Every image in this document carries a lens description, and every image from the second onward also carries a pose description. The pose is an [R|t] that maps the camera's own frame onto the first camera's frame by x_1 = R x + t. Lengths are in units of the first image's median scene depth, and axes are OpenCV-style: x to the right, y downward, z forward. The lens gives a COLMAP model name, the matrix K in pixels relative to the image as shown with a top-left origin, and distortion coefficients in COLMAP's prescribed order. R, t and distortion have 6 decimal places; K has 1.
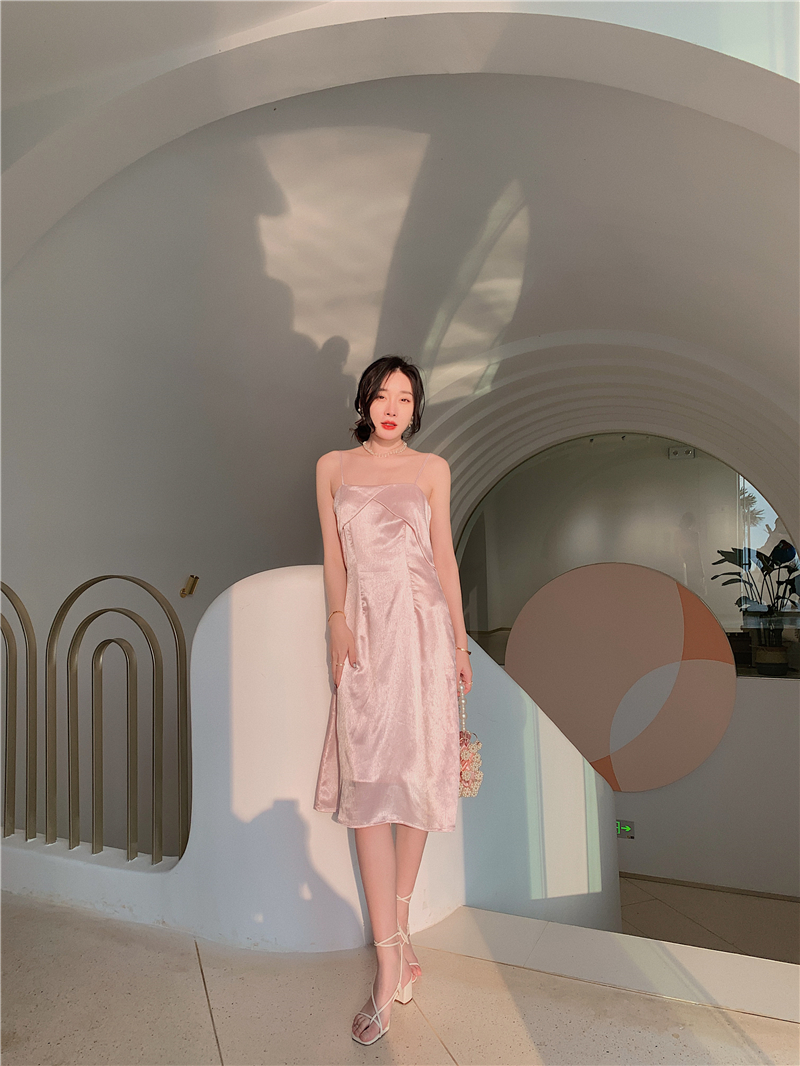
lens RADIAL K [[801.1, 0, 406.0], [0, 801.1, 526.4], [0, 0, 1]] dist [0.081178, -0.070250]
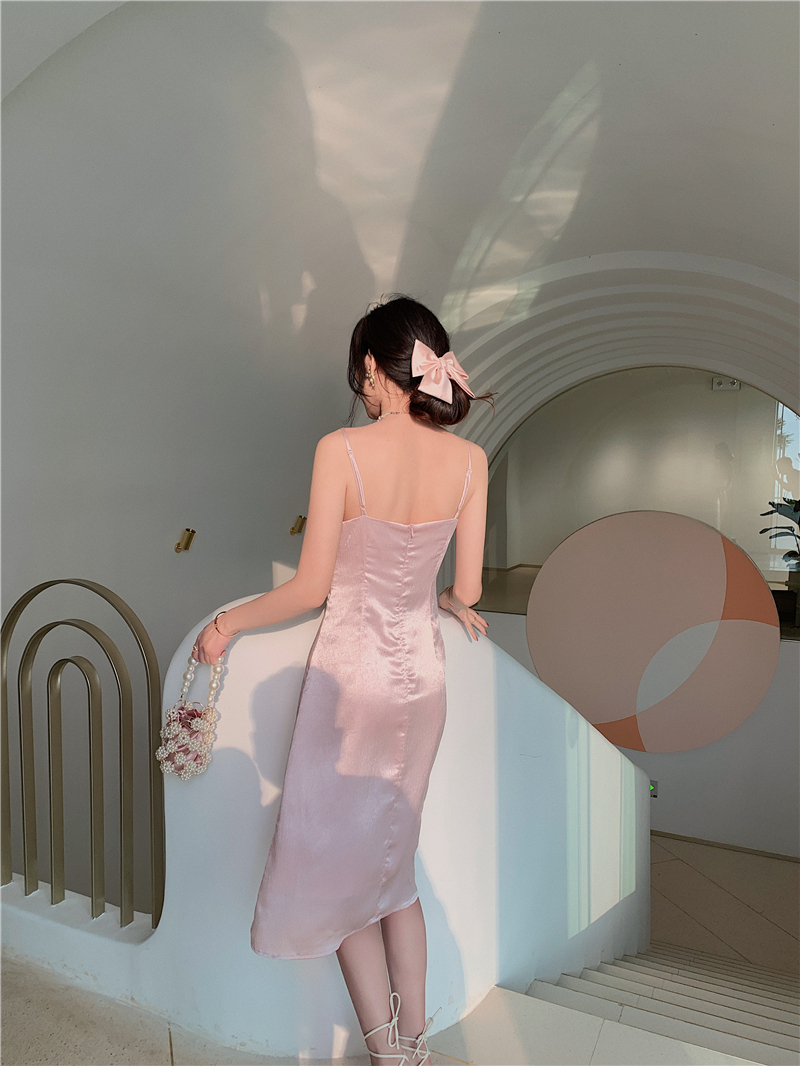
lens RADIAL K [[824.8, 0, 400.0], [0, 824.8, 533.0], [0, 0, 1]] dist [0.064051, 0.003079]
pose [[0.999306, 0.029558, -0.022653, -0.012675], [-0.027024, 0.994107, 0.104982, -0.046962], [0.025622, -0.104297, 0.994216, 0.119117]]
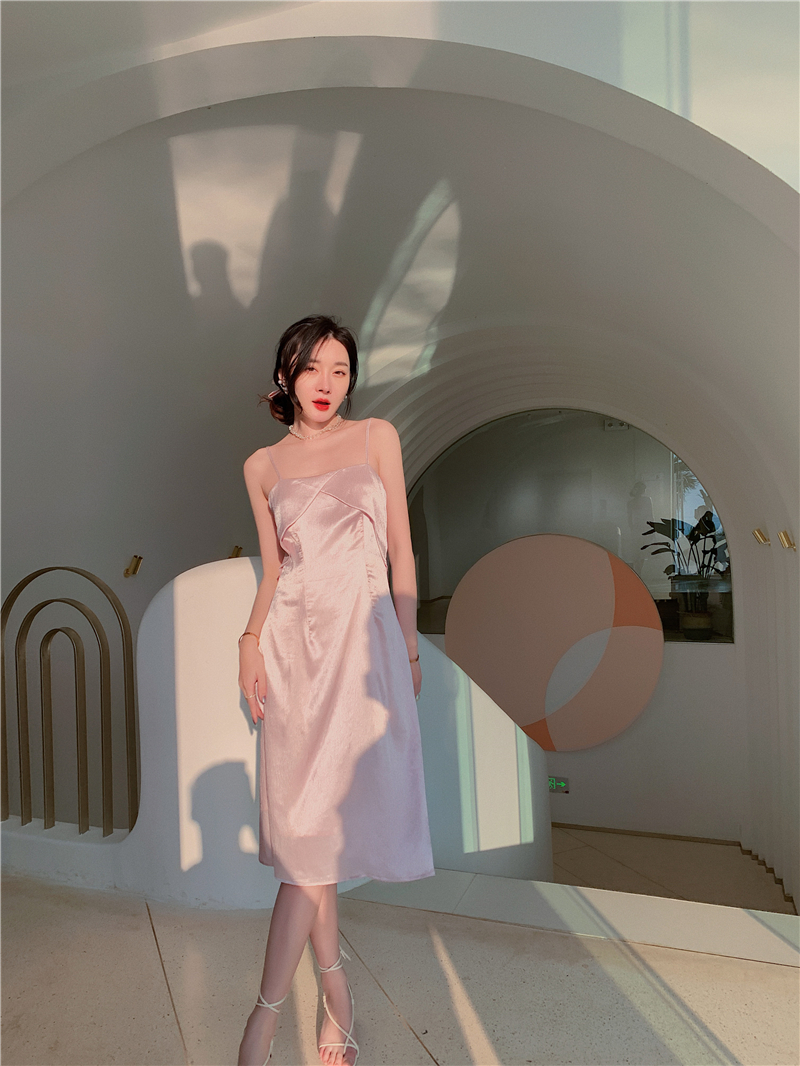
lens RADIAL K [[798.6, 0, 407.0], [0, 798.6, 538.2], [0, 0, 1]] dist [0.065019, -0.064871]
pose [[0.997752, -0.010348, 0.066207, 0.011160], [0.006652, 0.998420, 0.055799, -0.019340], [-0.066679, -0.055234, 0.996245, -0.038565]]
